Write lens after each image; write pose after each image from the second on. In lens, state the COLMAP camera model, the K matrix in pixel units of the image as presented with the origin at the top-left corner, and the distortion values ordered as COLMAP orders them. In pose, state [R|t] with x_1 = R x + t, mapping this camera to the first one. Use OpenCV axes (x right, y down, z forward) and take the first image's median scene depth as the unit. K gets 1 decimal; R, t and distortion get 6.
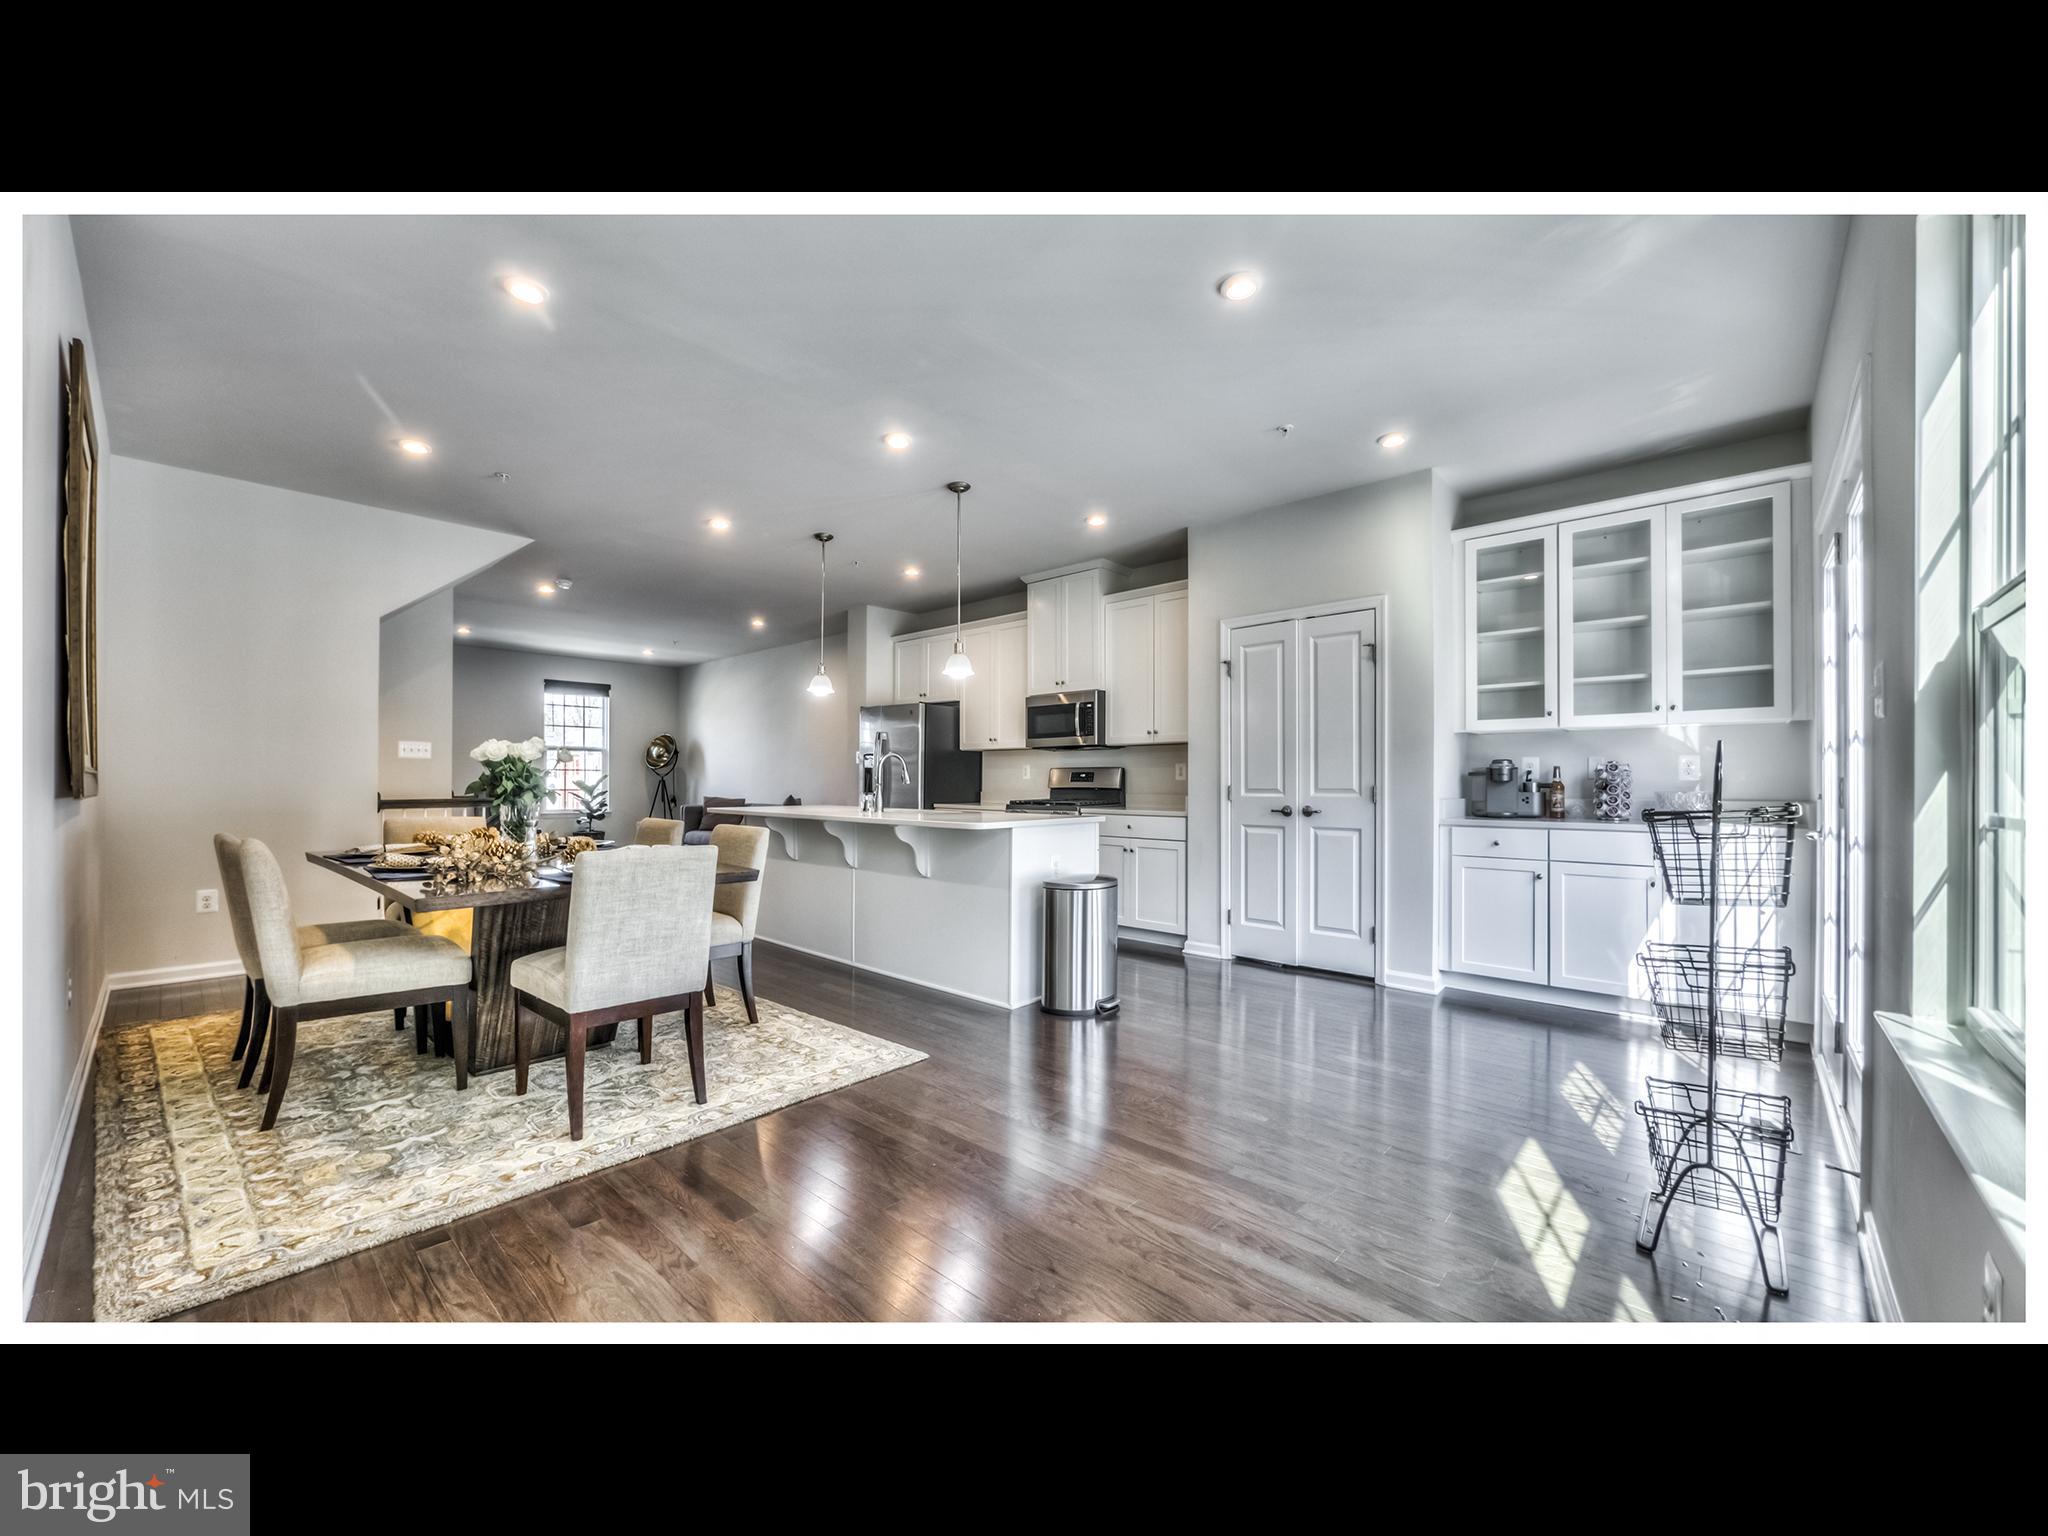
lens RADIAL K [[806.8, 0, 1022.7], [0, 806.8, 779.6], [0, 0, 1]] dist [0.000569, 0.000090]
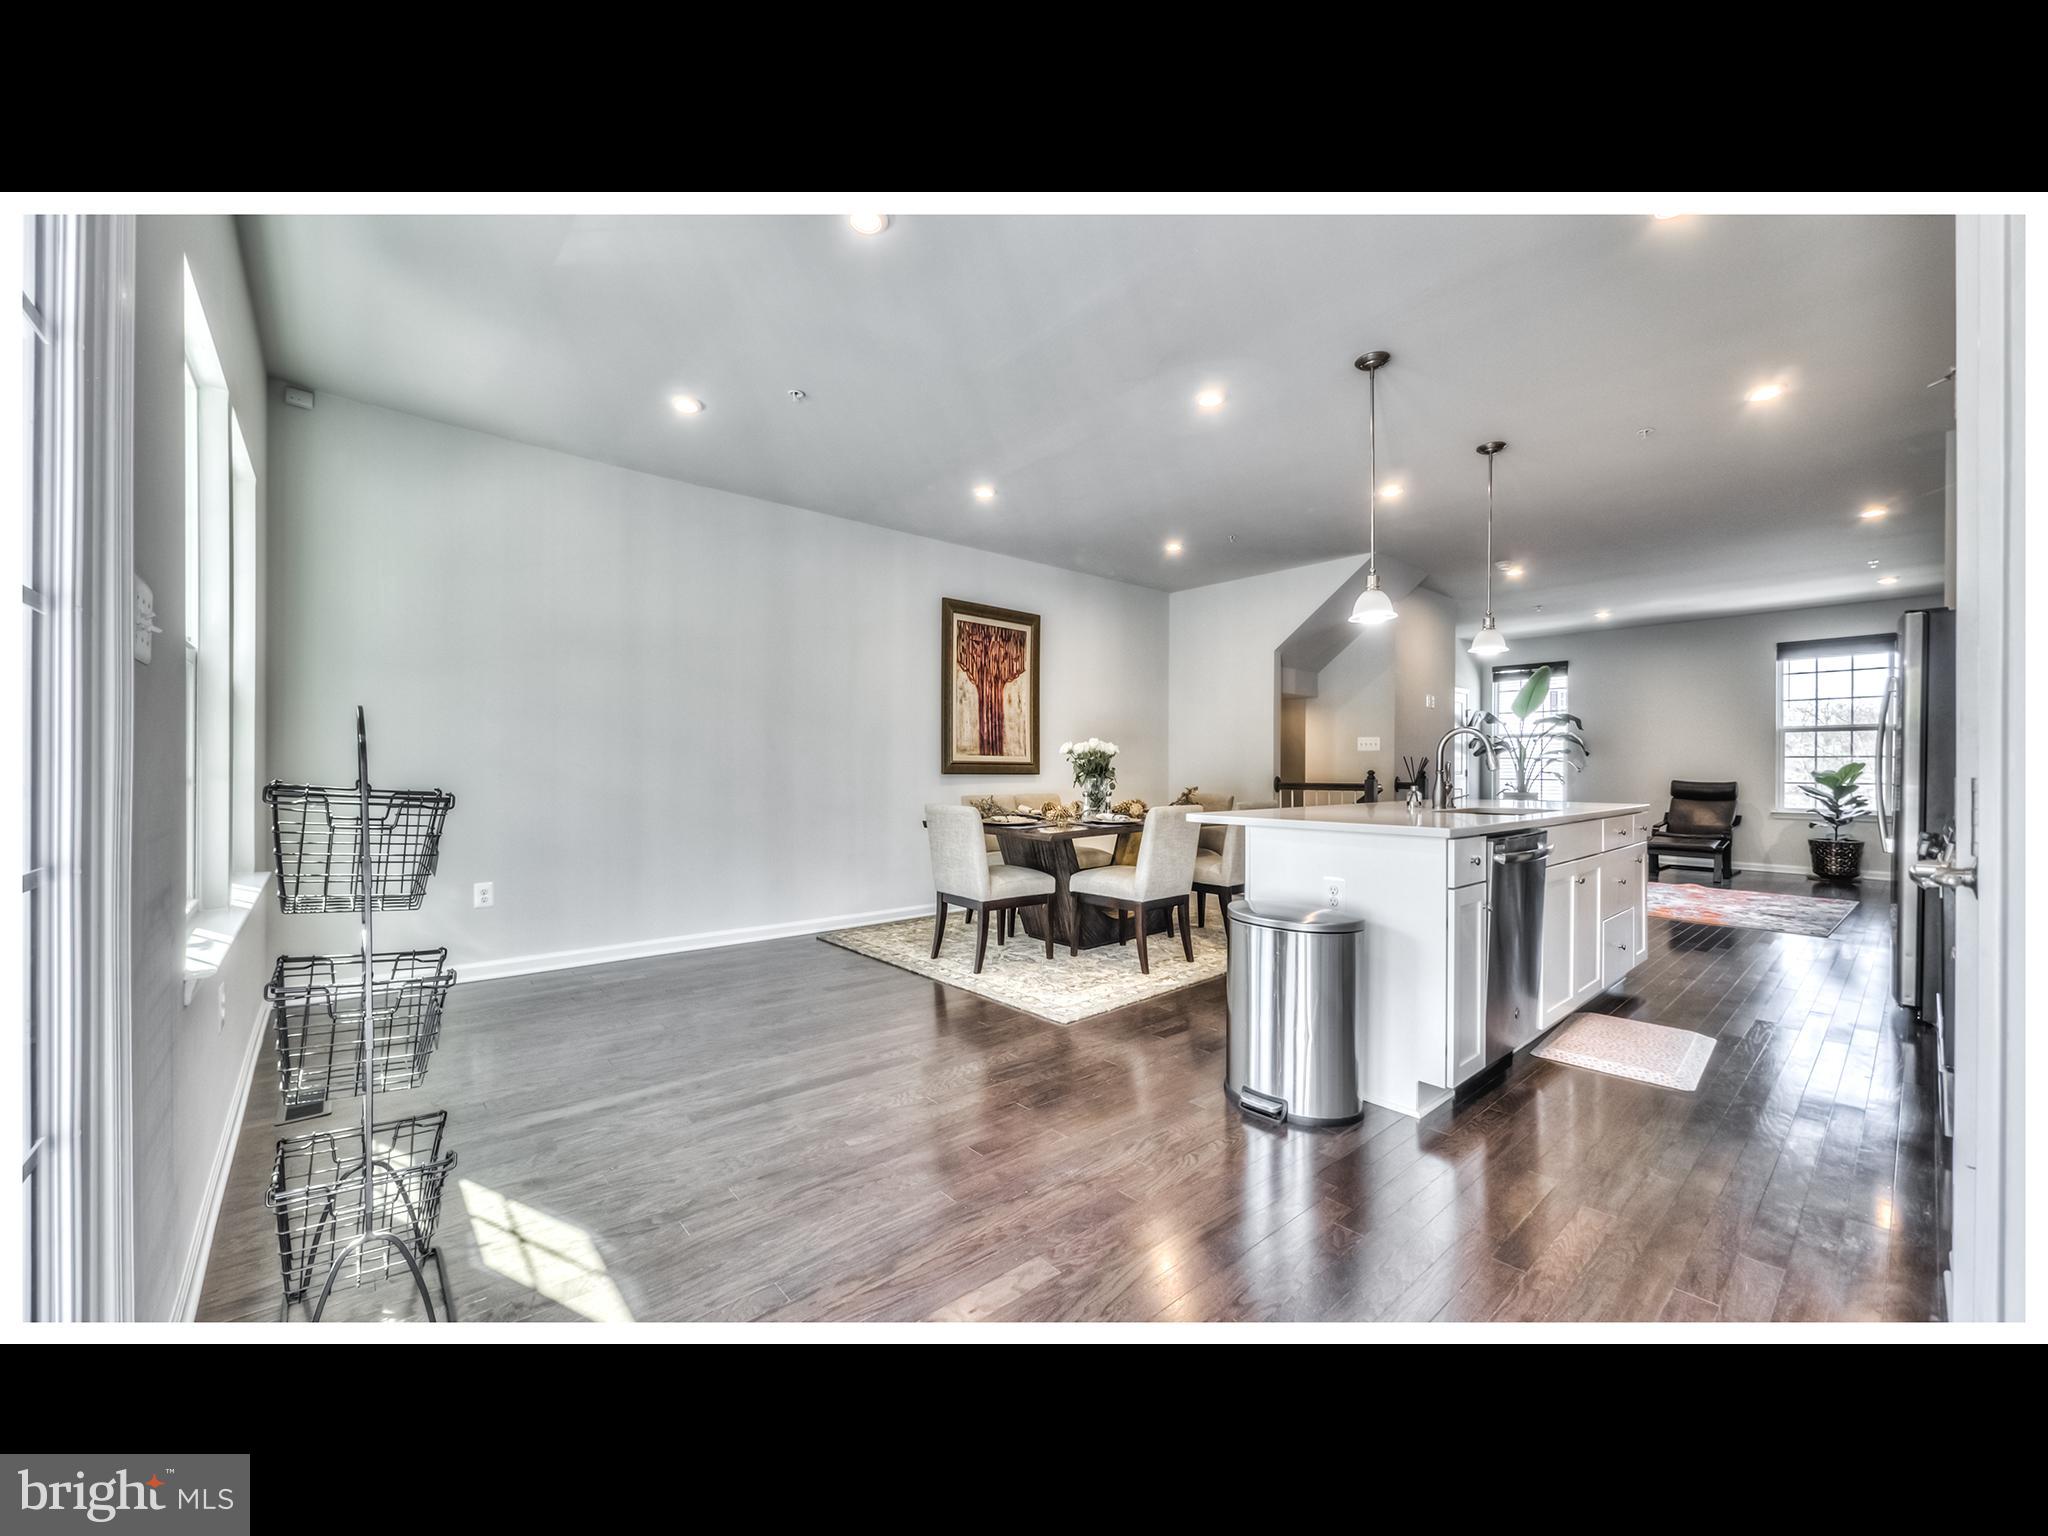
lens RADIAL K [[801.8, 0, 1000.5], [0, 801.8, 768.7], [0, 0, 1]] dist [0.000111, 0.000020]
pose [[-0.160239, -0.004538, -0.987068, 0.768848], [-0.000939, 0.999990, -0.004445, 0.008520], [0.987078, 0.000214, -0.160241, 0.883499]]
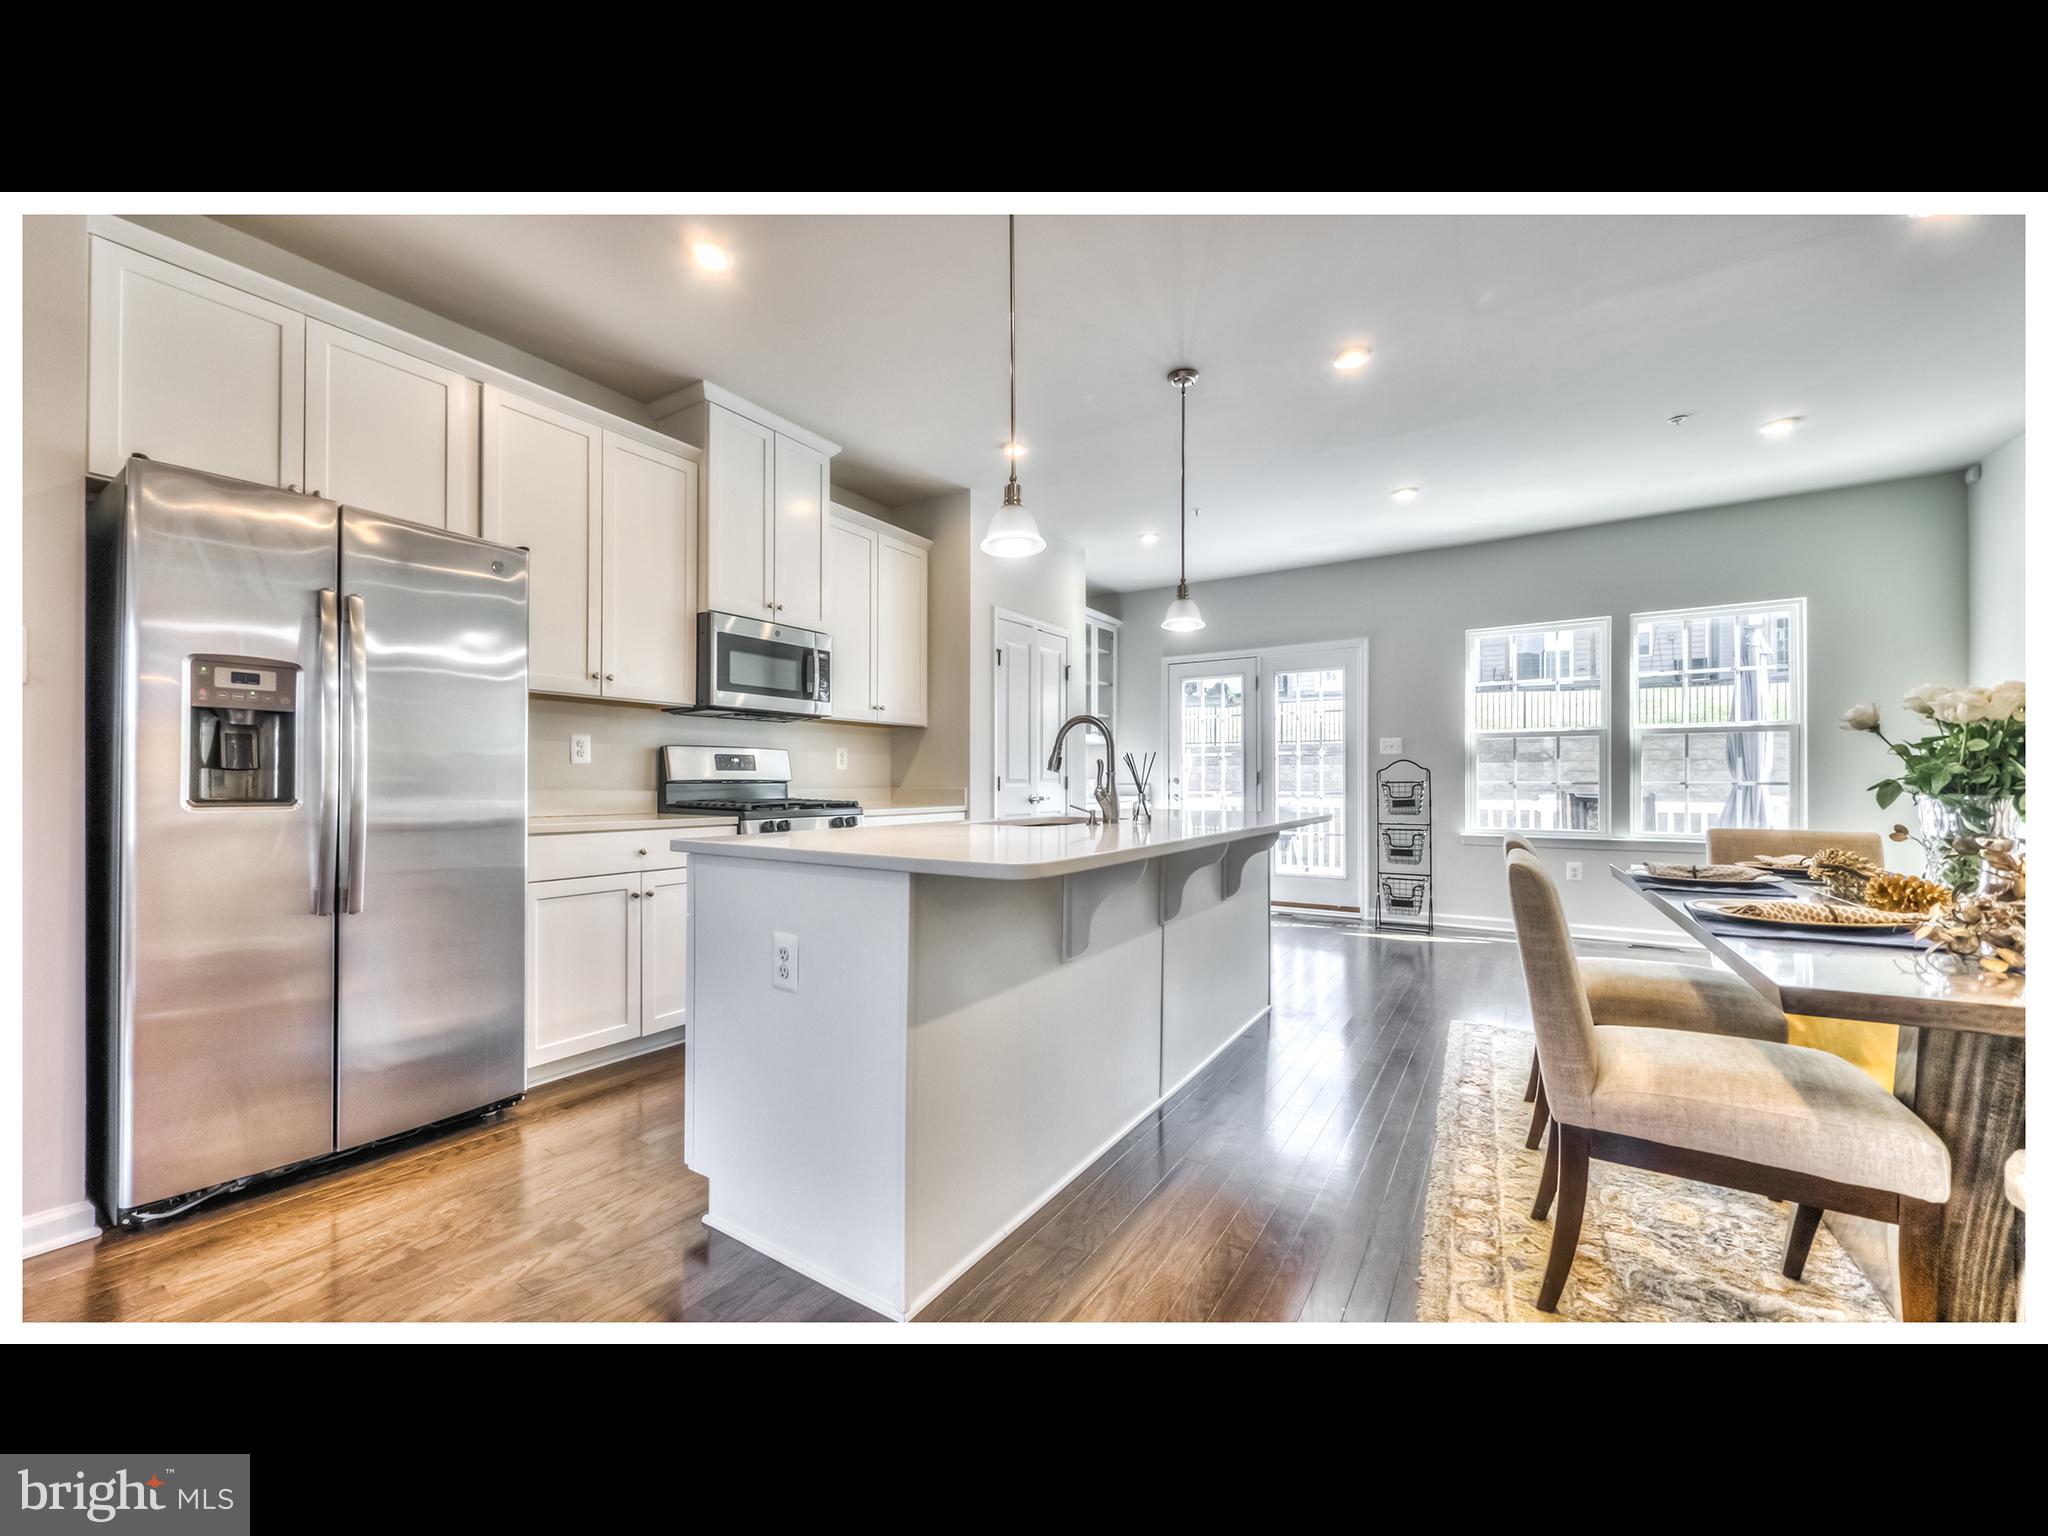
lens RADIAL K [[801.8, 0, 1000.5], [0, 801.8, 768.7], [0, 0, 1]] dist [0.000111, 0.000020]
pose [[-0.173469, 0.006599, 0.984817, -0.800725], [-0.006205, 0.999950, -0.007794, 0.006964], [-0.984820, -0.007463, -0.173419, 1.319817]]
